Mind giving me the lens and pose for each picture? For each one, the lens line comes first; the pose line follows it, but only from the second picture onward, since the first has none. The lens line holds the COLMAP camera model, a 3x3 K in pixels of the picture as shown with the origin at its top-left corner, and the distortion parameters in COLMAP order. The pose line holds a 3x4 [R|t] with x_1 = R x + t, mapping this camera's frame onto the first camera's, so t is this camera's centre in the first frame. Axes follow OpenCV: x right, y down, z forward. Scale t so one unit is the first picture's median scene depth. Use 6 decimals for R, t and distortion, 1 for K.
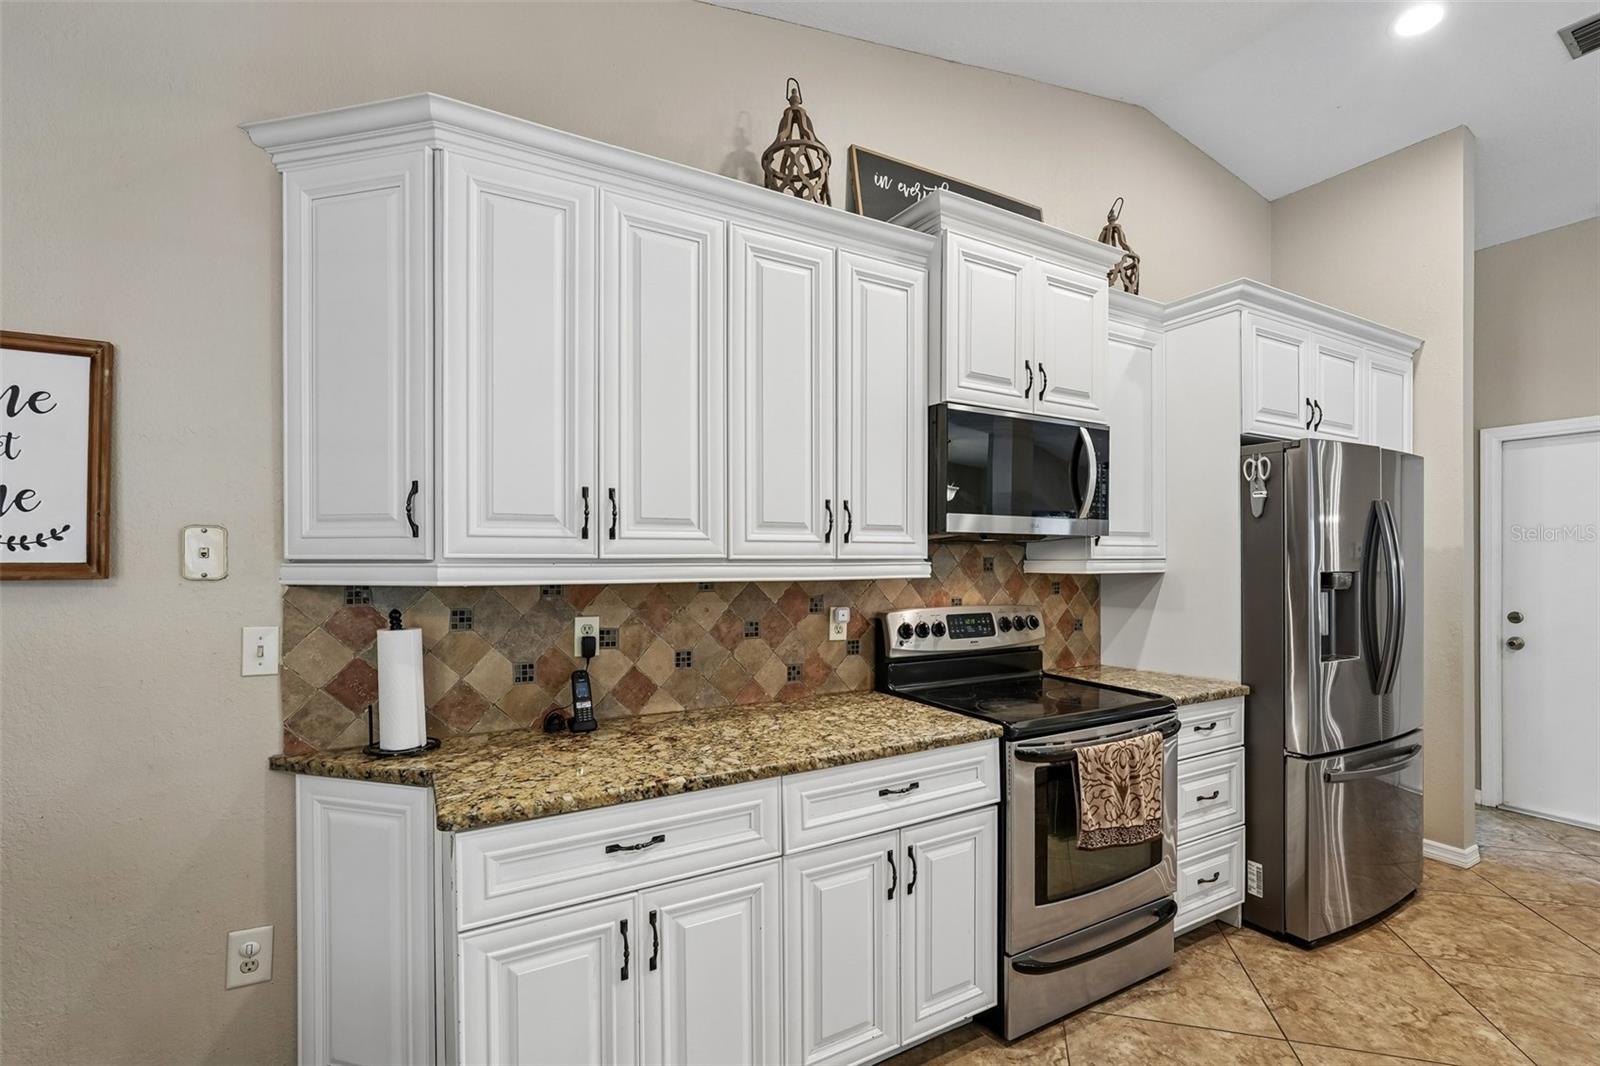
lens RADIAL K [[723.3, 0, 798.0], [0, 723.3, 558.0], [0, 0, 1]] dist [-0.003479, -0.000065]
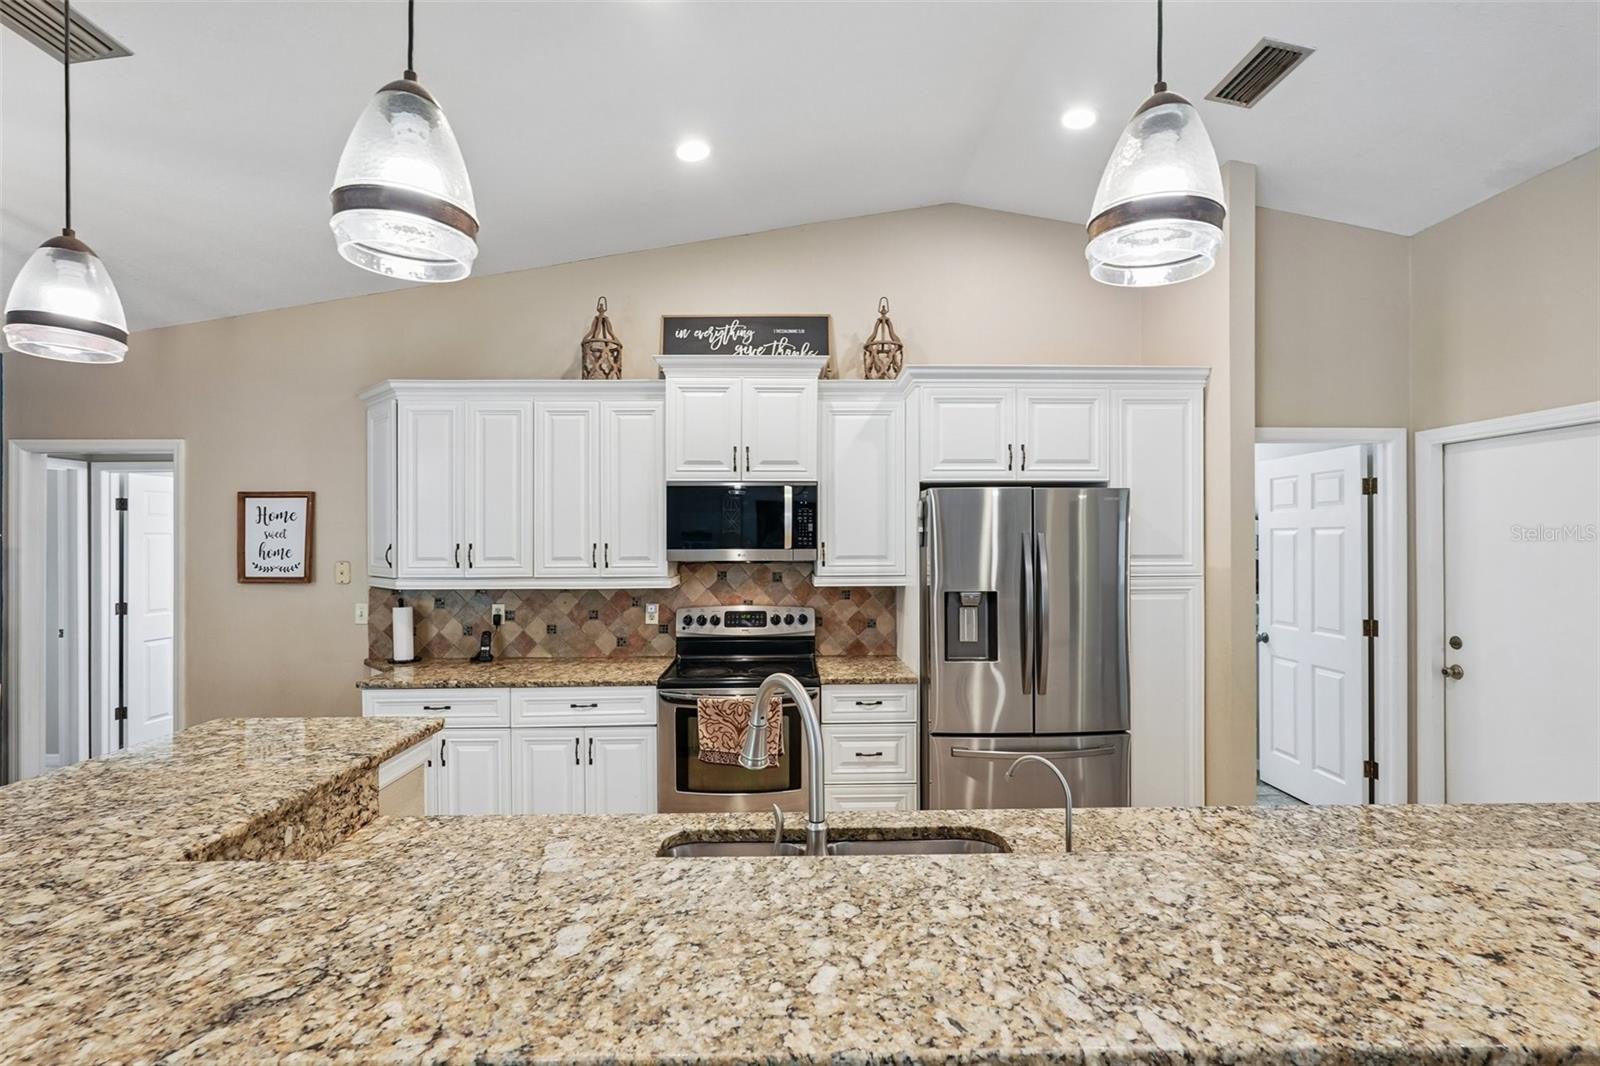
lens RADIAL K [[712.8, 0, 800.0], [0, 712.8, 533.0], [0, 0, 1]] dist [-0.004095, 0.000163]
pose [[0.874856, -0.007425, -0.484325, 1.281869], [0.004498, 0.999964, -0.007206, -0.088130], [0.484361, 0.004126, 0.874858, -0.270913]]
